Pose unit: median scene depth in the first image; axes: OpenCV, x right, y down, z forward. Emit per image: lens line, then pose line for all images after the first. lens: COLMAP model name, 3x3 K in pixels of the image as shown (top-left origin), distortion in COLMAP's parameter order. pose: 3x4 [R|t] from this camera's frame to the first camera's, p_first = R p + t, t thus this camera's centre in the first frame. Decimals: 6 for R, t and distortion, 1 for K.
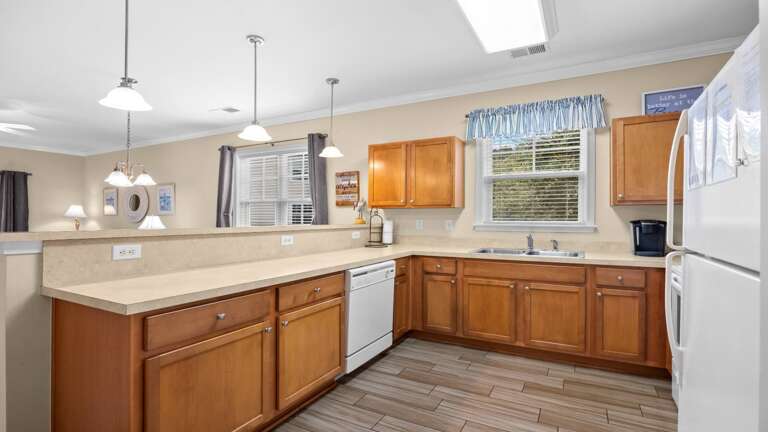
lens RADIAL K [[364.2, 0, 386.1], [0, 364.2, 214.3], [0, 0, 1]] dist [-0.016815, 0.001822]
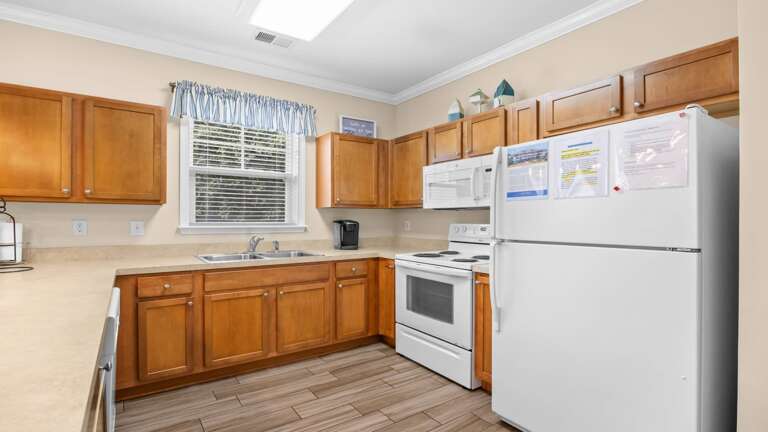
lens RADIAL K [[364.2, 0, 389.0], [0, 364.2, 220.2], [0, 0, 1]] dist [-0.016815, 0.001822]
pose [[0.445443, -0.004200, 0.895300, -0.324316], [-0.011395, 0.999881, 0.010360, 0.000713], [-0.895238, -0.014817, 0.445343, 0.321938]]
